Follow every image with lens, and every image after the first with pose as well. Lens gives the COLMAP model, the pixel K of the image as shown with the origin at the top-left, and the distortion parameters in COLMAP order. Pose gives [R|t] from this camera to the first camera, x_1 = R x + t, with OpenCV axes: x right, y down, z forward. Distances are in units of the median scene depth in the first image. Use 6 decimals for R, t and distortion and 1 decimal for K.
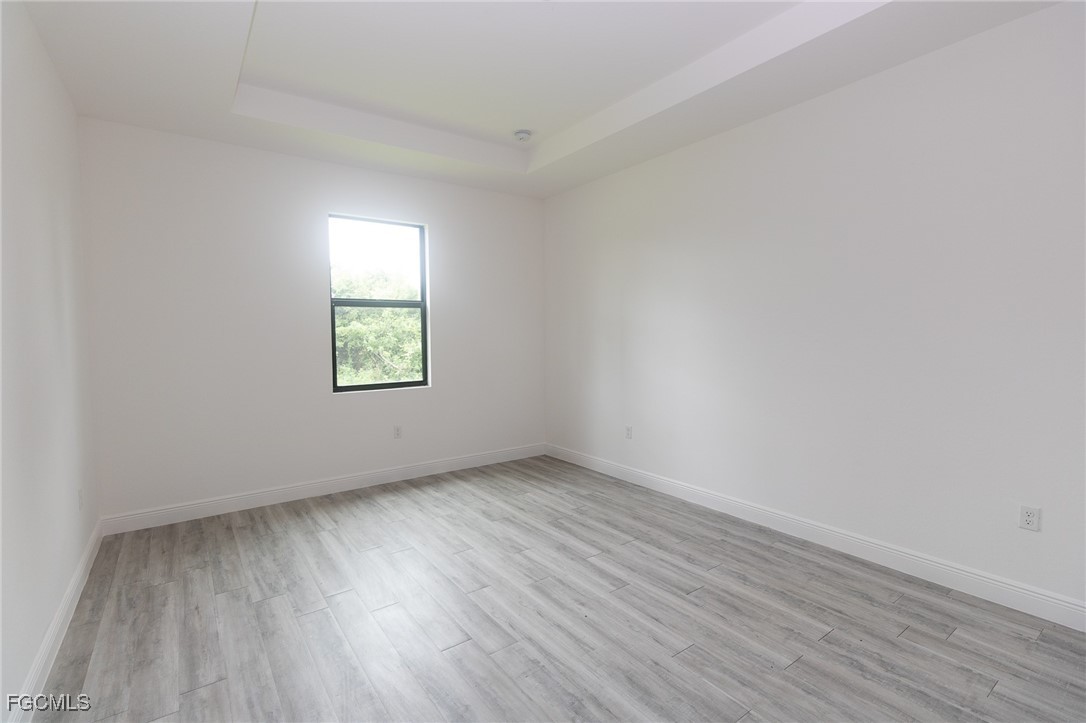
lens RADIAL K [[498.0, 0, 540.6], [0, 498.0, 358.0], [0, 0, 1]] dist [0.002276, 0.001346]
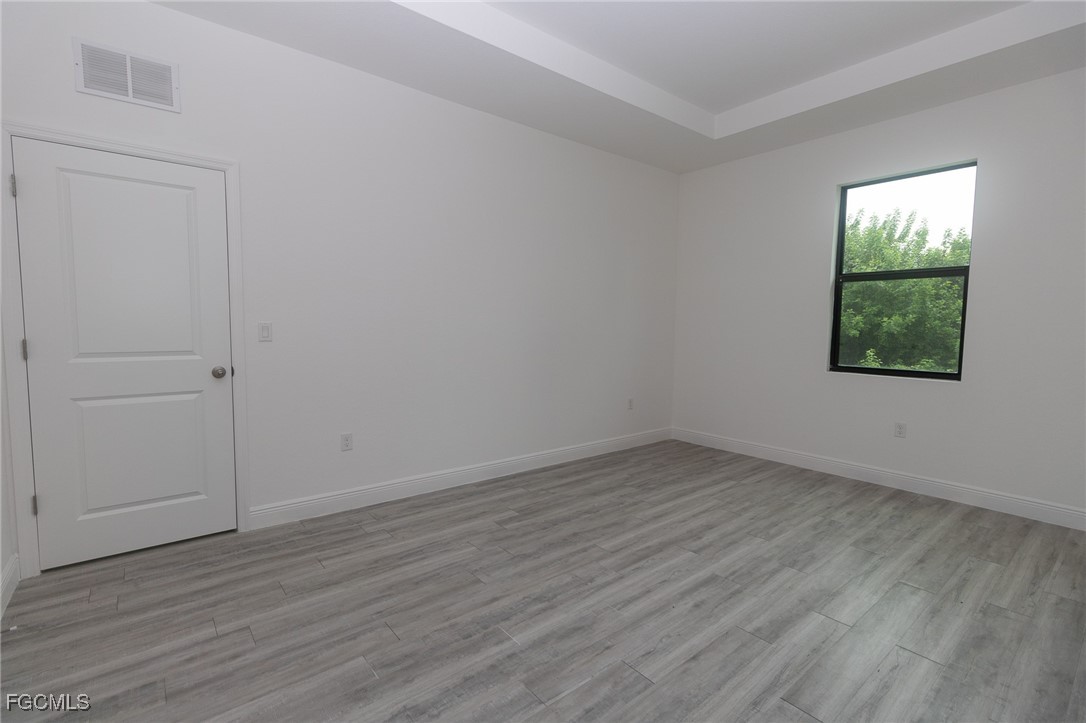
lens RADIAL K [[498.0, 0, 541.3], [0, 498.0, 362.3], [0, 0, 1]] dist [0.002276, 0.001346]
pose [[0.058273, 0.088466, -0.994373, 0.619138], [-0.062165, 0.994454, 0.084830, 0.004829], [0.996363, 0.056872, 0.063449, 0.439655]]
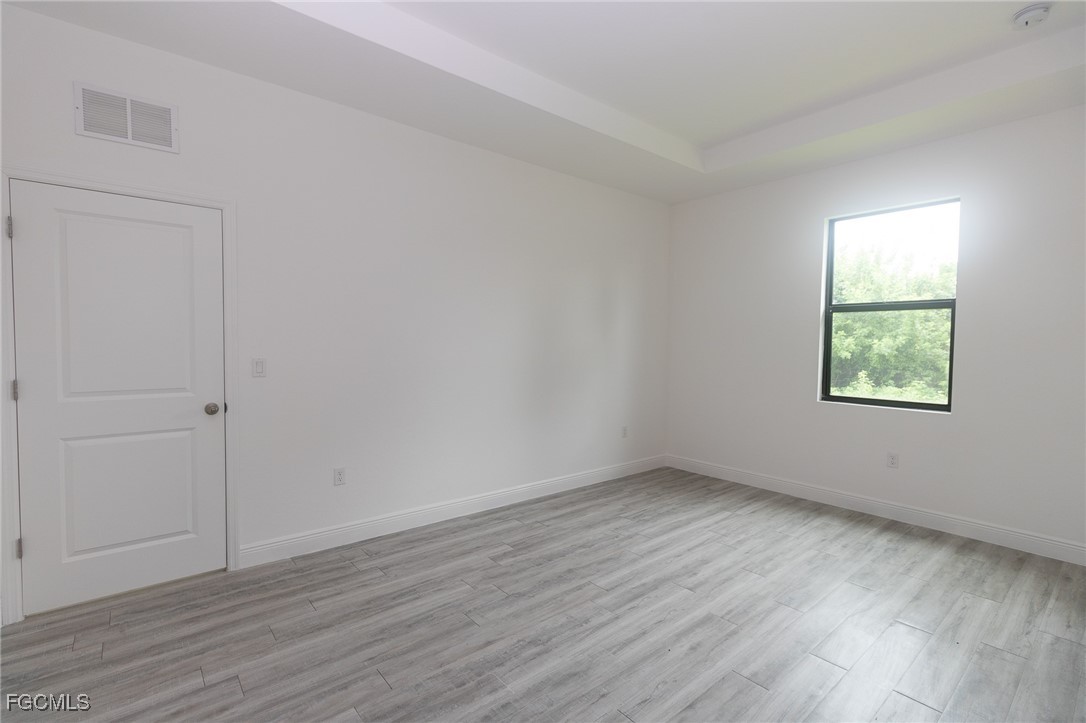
lens RADIAL K [[498.0, 0, 541.3], [0, 498.0, 364.0], [0, 0, 1]] dist [0.002276, 0.001346]
pose [[0.069555, 0.054534, -0.996086, 0.620454], [-0.061917, 0.996816, 0.050250, -0.021304], [0.995655, 0.058180, 0.072710, 0.437888]]
